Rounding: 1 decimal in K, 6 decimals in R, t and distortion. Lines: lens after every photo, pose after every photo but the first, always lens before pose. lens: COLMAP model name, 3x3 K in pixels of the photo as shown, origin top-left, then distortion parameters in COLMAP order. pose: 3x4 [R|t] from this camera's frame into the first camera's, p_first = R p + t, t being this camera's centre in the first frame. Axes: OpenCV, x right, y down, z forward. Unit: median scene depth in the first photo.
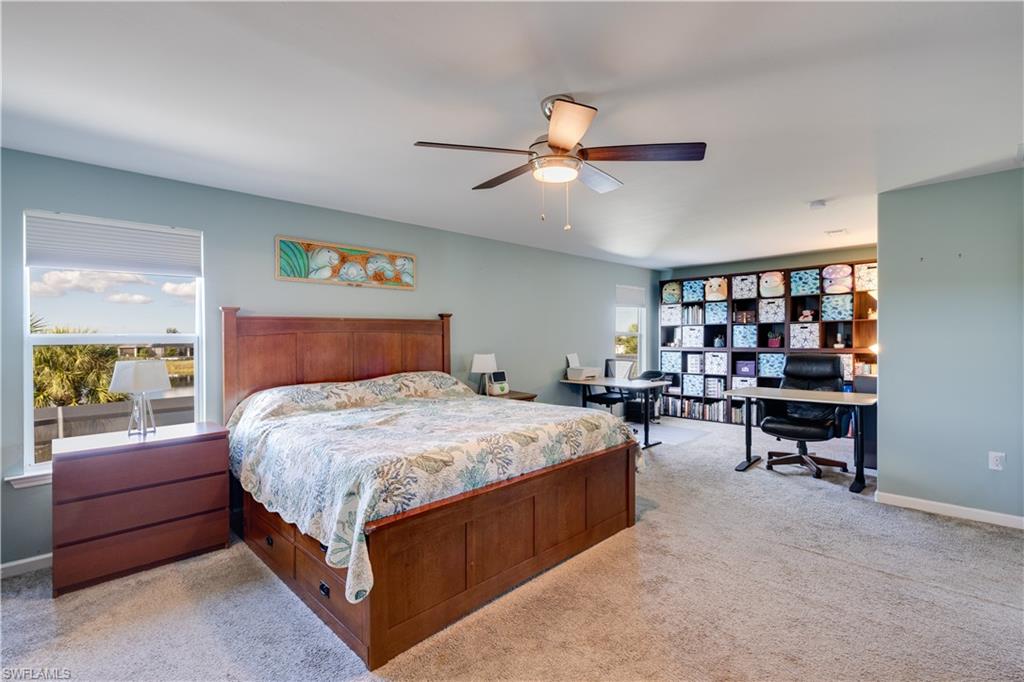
lens RADIAL K [[467.3, 0, 514.8], [0, 467.3, 342.6], [0, 0, 1]] dist [-0.002942, -0.000069]
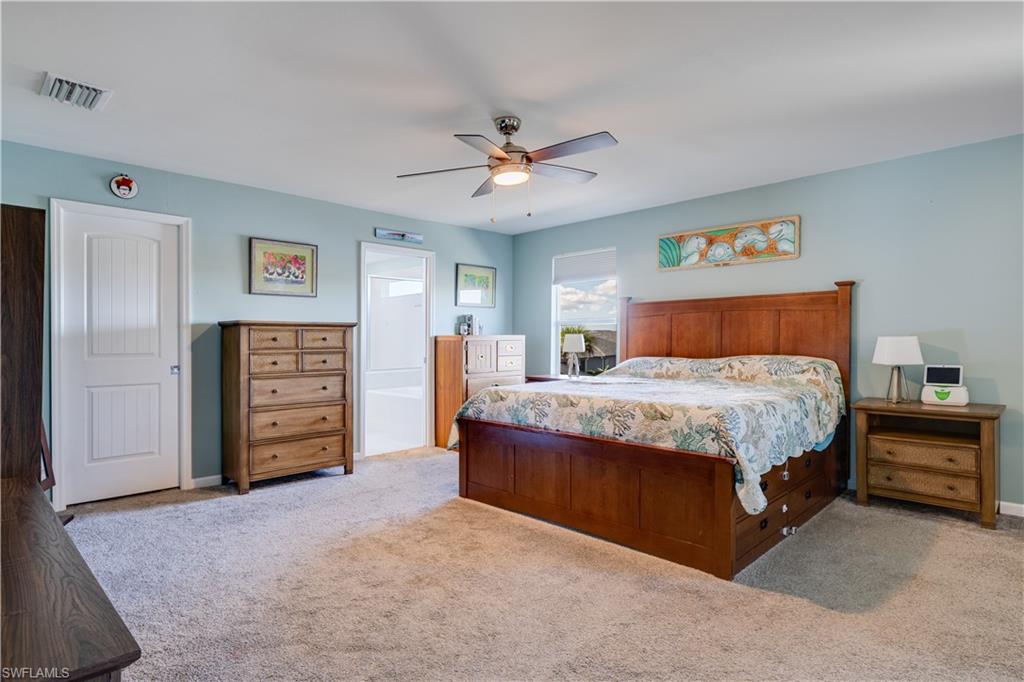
lens RADIAL K [[552.7, 0, 514.5], [0, 552.7, 337.9], [0, 0, 1]] dist [0.002697, 0.000078]
pose [[-0.004402, 0.009379, -0.999946, 0.921030], [-0.006498, 0.999935, 0.009407, 0.028560], [0.999969, 0.006539, -0.004341, 0.602368]]
